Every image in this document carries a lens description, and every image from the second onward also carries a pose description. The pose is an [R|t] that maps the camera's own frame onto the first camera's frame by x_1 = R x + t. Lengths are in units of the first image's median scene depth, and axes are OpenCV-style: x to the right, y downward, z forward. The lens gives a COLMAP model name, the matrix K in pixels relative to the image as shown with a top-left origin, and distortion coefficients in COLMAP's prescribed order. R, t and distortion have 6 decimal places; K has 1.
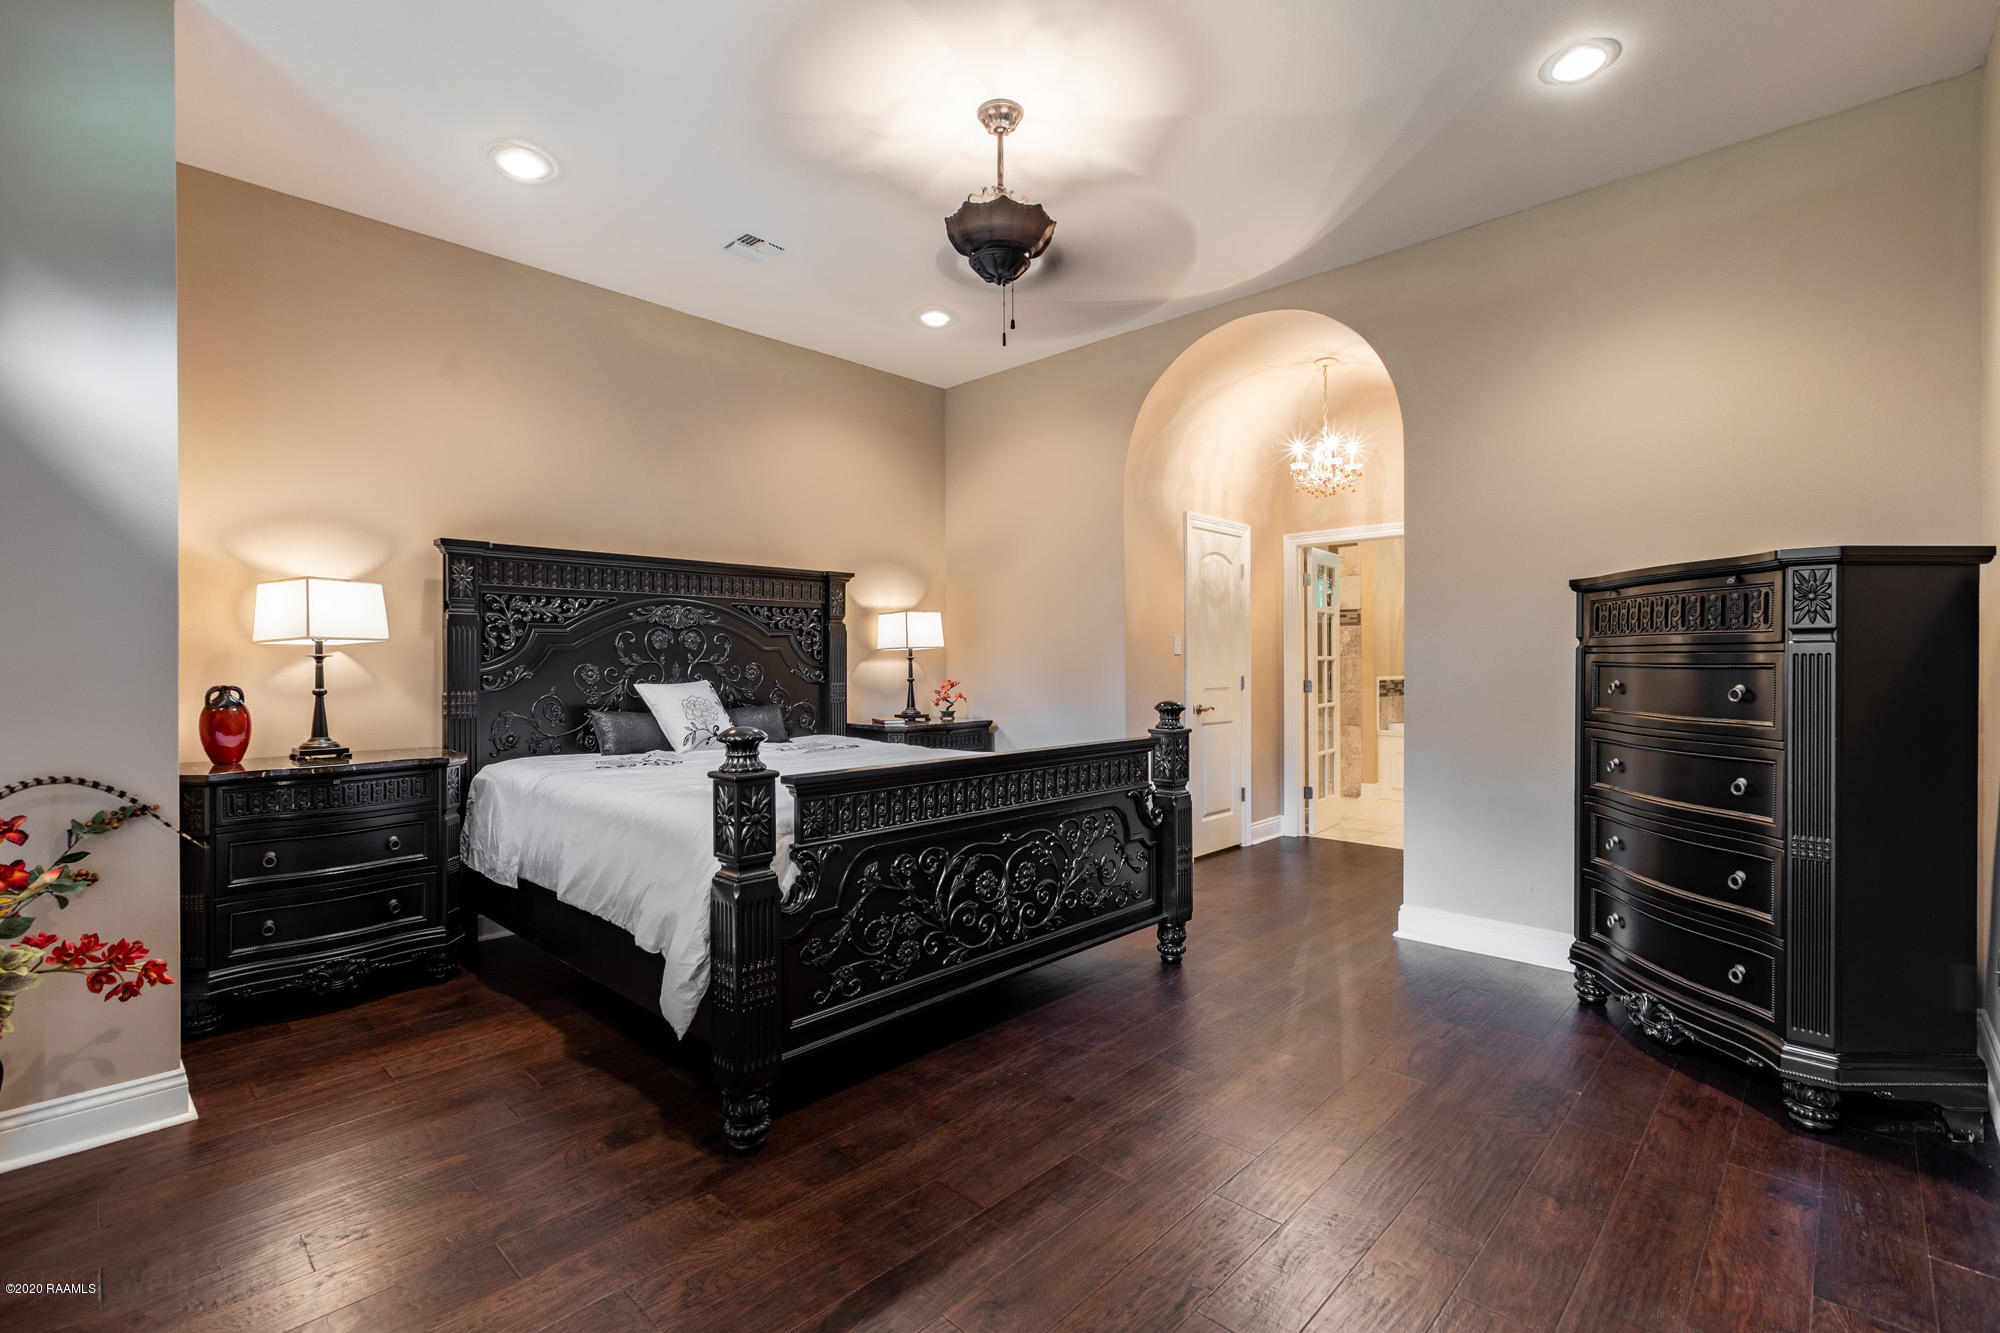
lens RADIAL K [[893.6, 0, 995.8], [0, 893.6, 665.2], [0, 0, 1]] dist [0.001077, -0.000149]
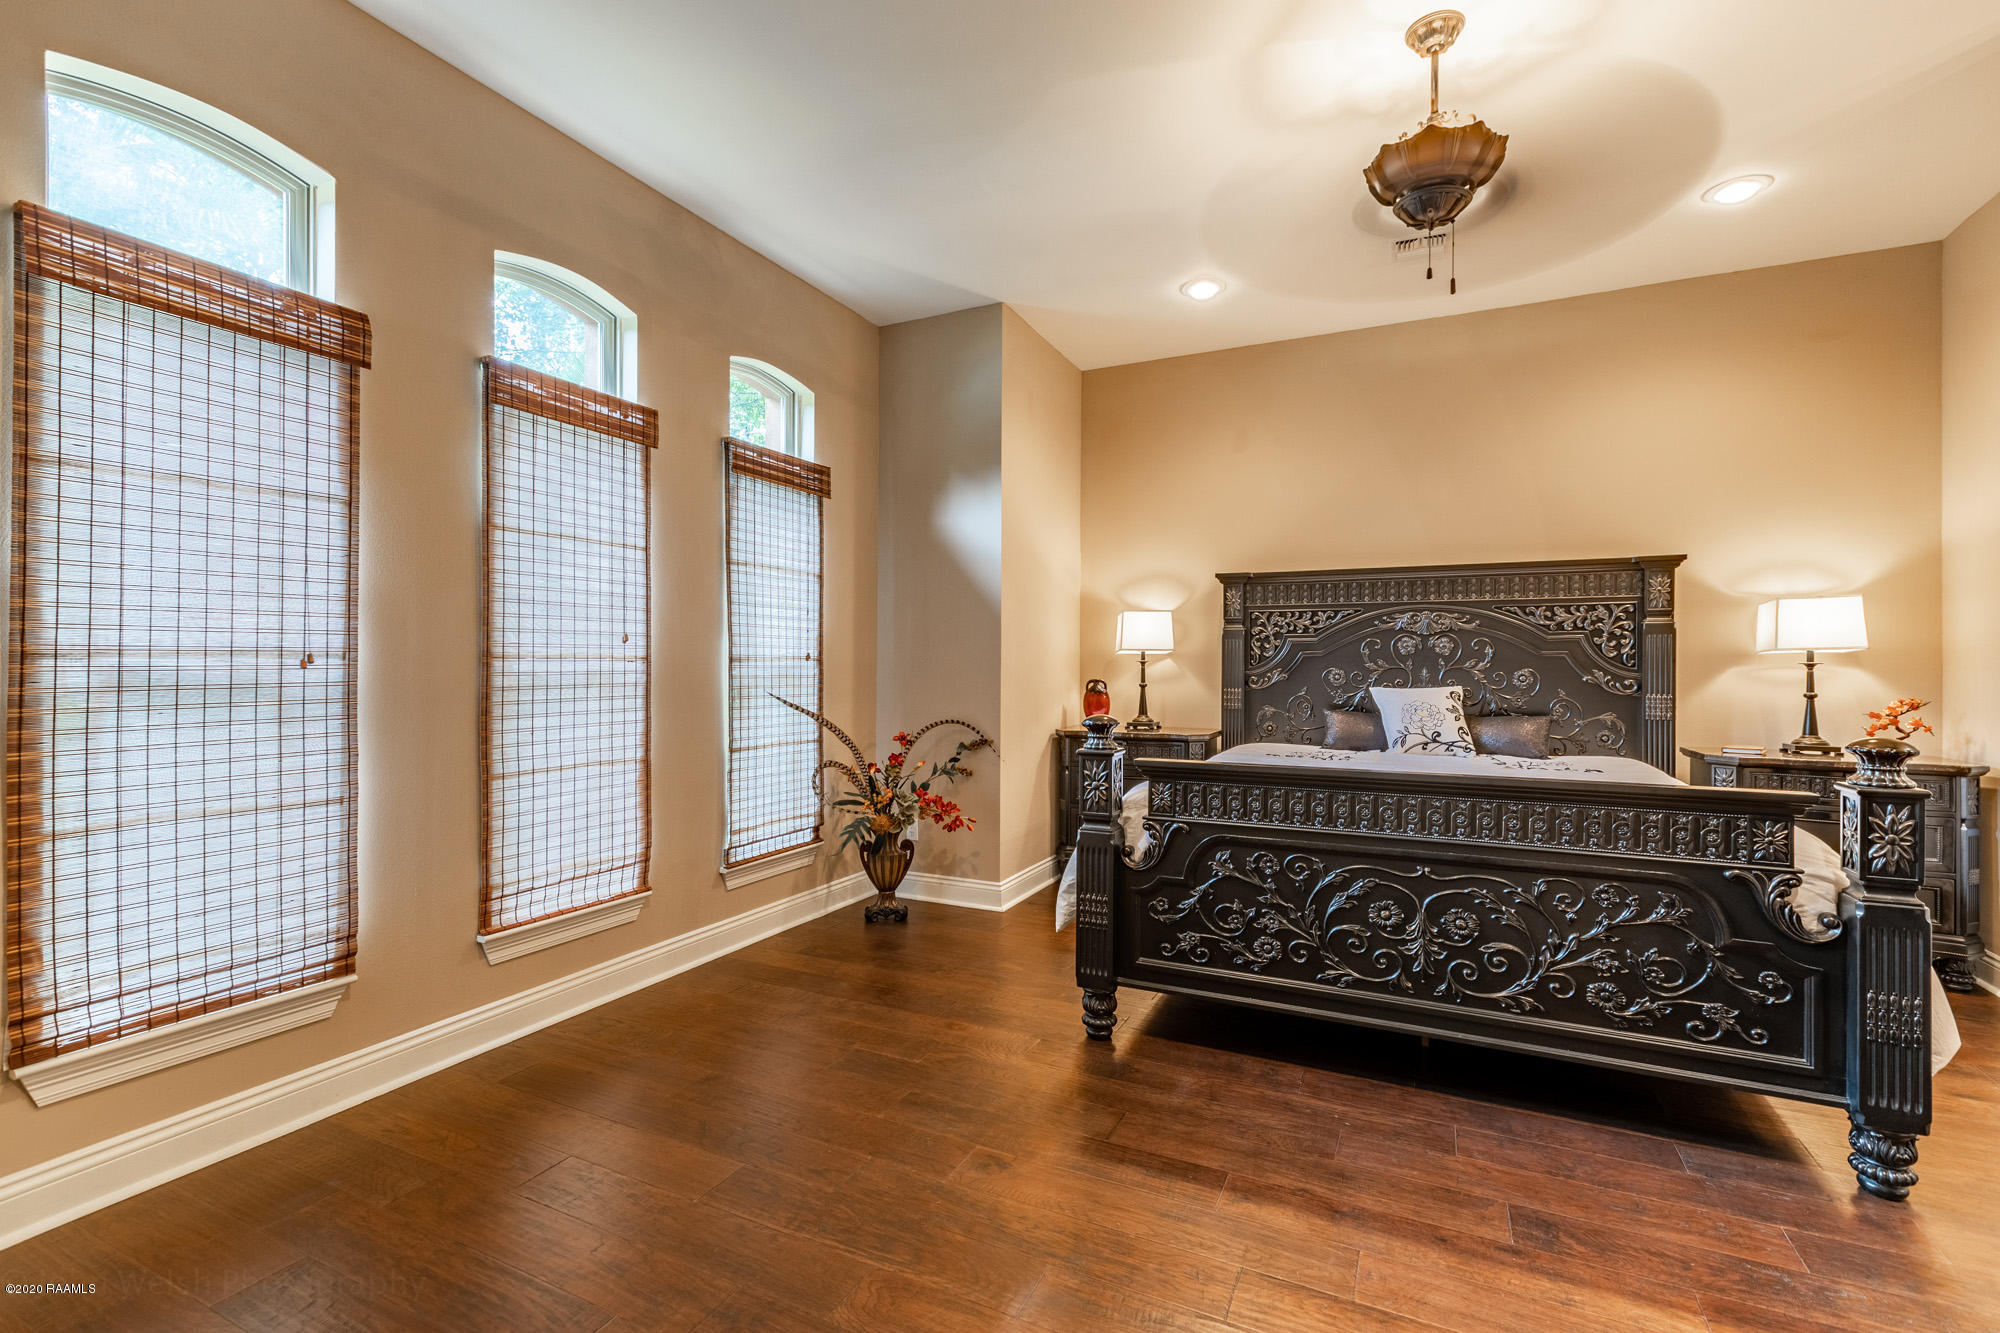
lens RADIAL K [[893.6, 0, 995.8], [0, 893.6, 665.2], [0, 0, 1]] dist [0.001077, -0.000149]
pose [[0.305842, 0.003157, -0.952077, 0.573616], [-0.008875, 0.999961, 0.000465, -0.002405], [0.952041, 0.008307, 0.305858, 0.279874]]
